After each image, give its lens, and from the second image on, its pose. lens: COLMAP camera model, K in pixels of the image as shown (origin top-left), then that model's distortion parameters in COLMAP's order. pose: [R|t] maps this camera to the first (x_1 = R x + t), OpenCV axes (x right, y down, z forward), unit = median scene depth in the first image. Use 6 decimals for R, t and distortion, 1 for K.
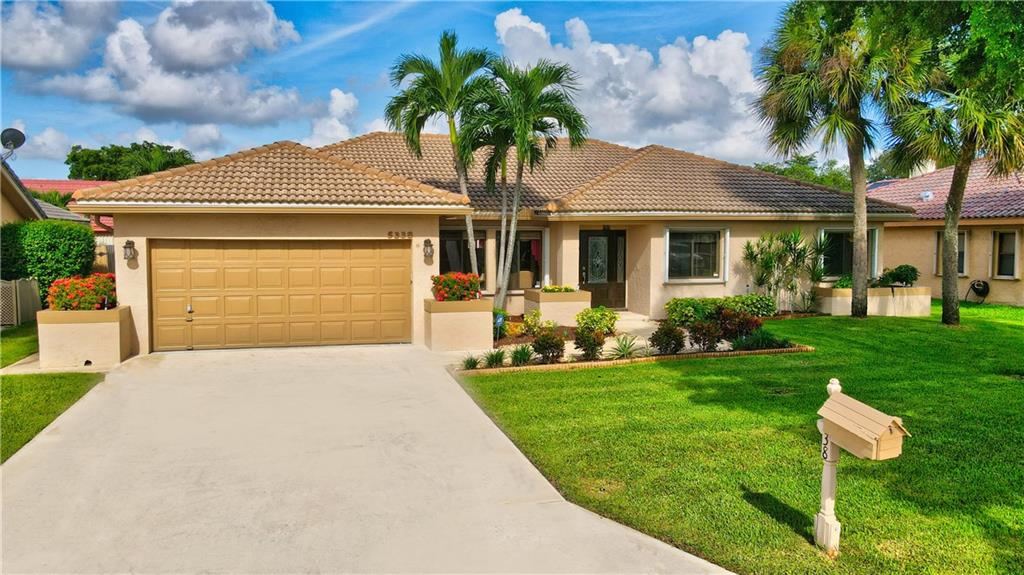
lens RADIAL K [[793.3, 0, 506.2], [0, 793.3, 289.1], [0, 0, 1]] dist [-0.008769, 0.032294]
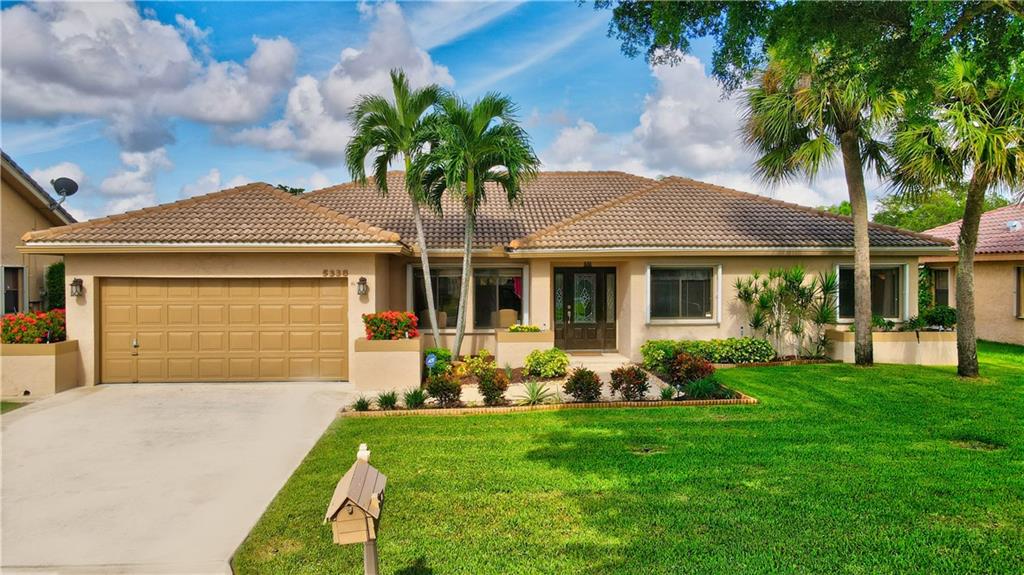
lens RADIAL K [[793.3, 0, 513.6], [0, 793.3, 283.1], [0, 0, 1]] dist [-0.008769, 0.032294]
pose [[0.977640, 0.001175, -0.210284, 0.253008], [-0.012070, 0.998649, -0.050534, -0.006436], [0.209941, 0.051942, 0.976333, 0.059774]]
